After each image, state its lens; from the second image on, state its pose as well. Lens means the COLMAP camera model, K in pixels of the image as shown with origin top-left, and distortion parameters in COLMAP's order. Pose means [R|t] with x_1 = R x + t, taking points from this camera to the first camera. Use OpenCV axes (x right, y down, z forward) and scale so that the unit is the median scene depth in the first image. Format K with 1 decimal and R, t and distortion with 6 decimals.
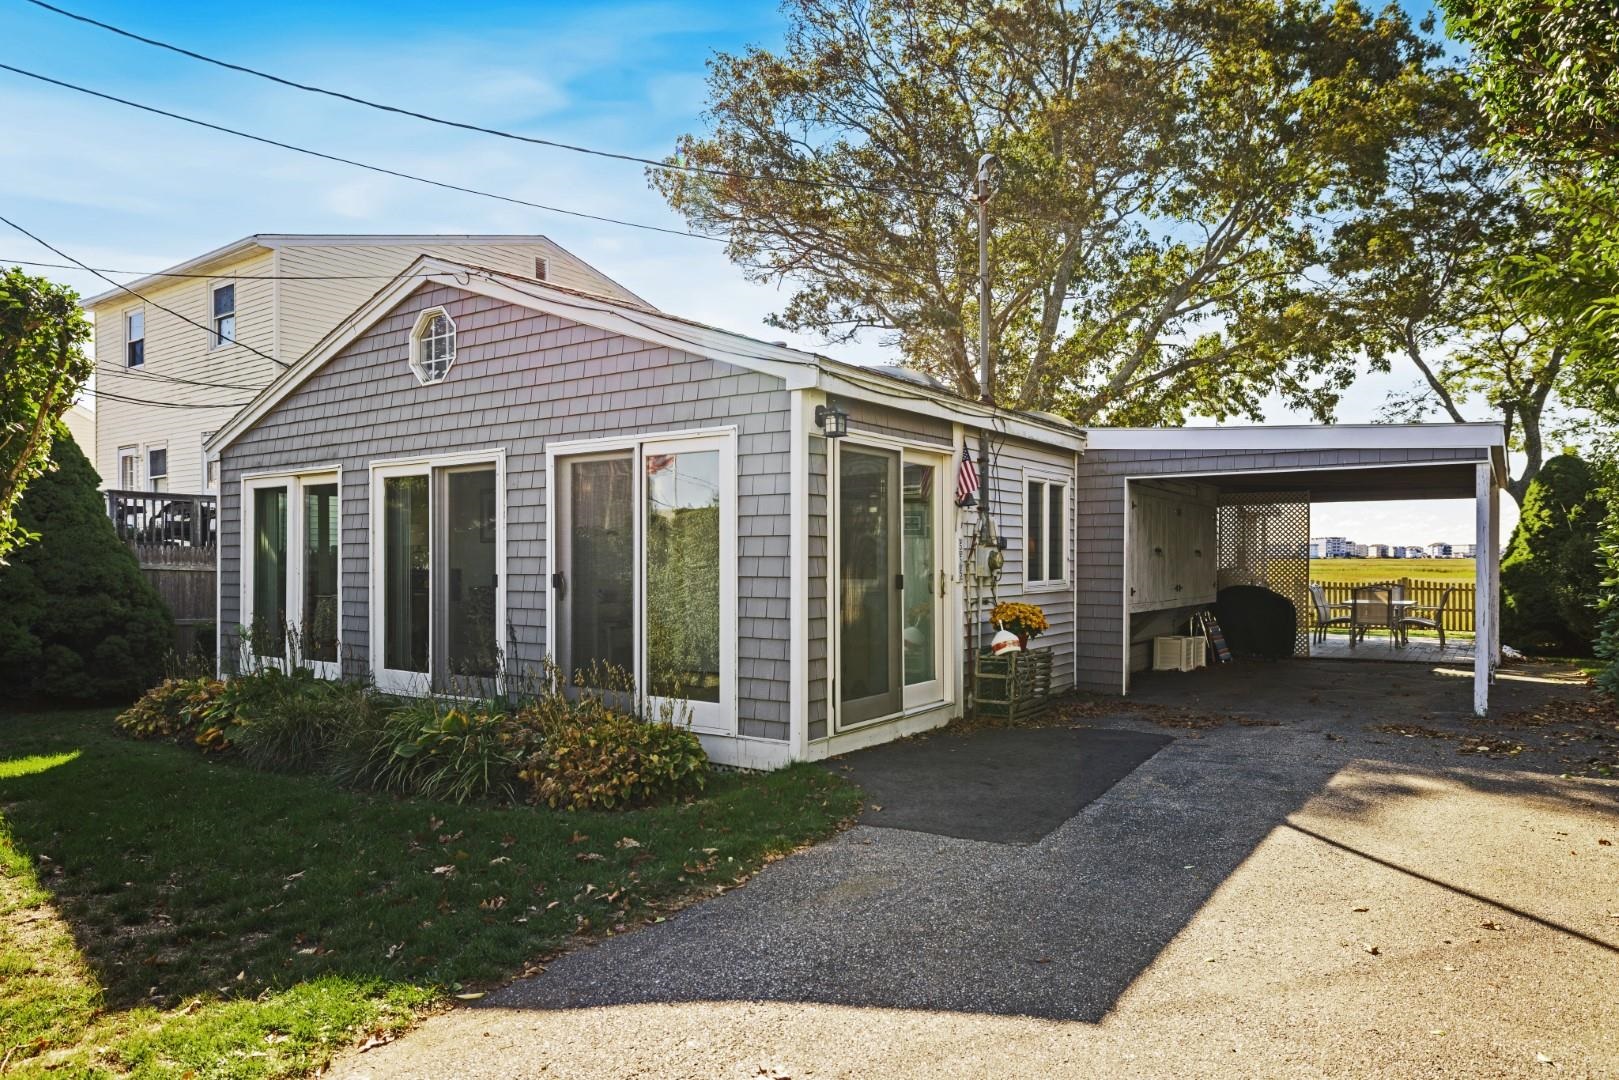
lens RADIAL K [[1029.9, 0, 807.8], [0, 1029.9, 547.8], [0, 0, 1]] dist [-0.001780, -0.000371]
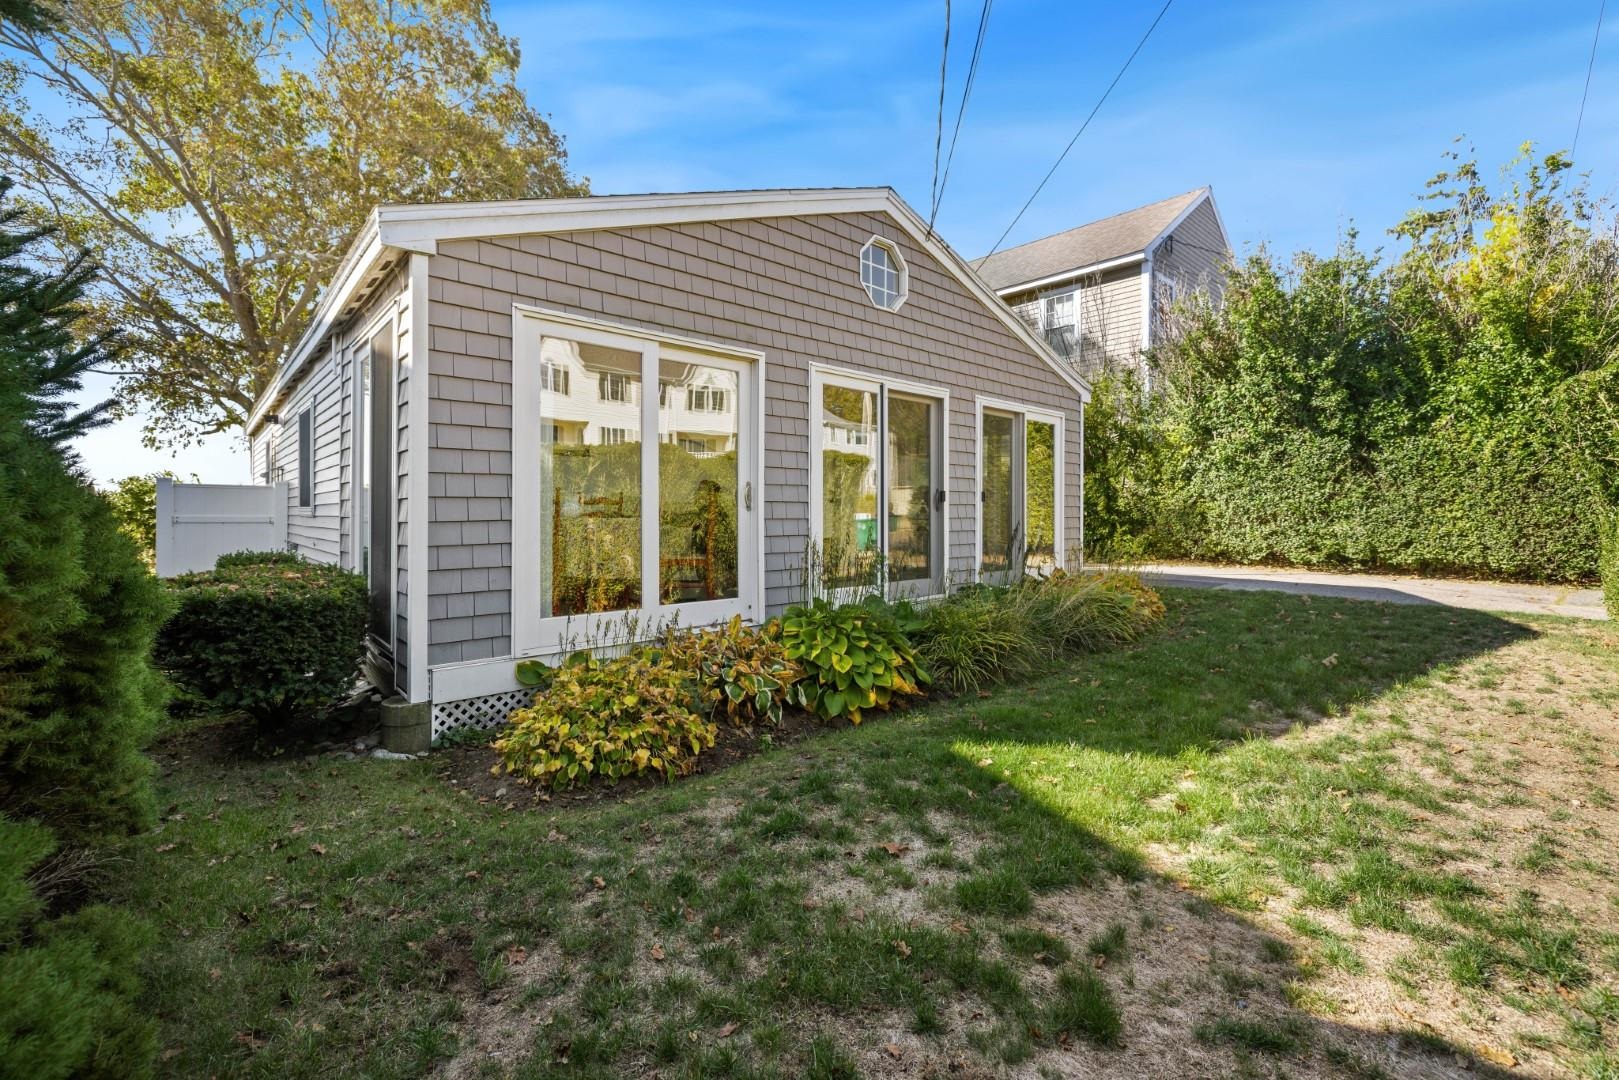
lens RADIAL K [[692.2, 0, 808.8], [0, 692.2, 527.2], [0, 0, 1]] dist [0.000002, 0.000041]
pose [[0.237245, -0.008262, 0.971415, -1.169088], [-0.024223, 0.999603, 0.014418, 0.064958], [-0.971148, -0.026951, 0.236951, 0.960901]]
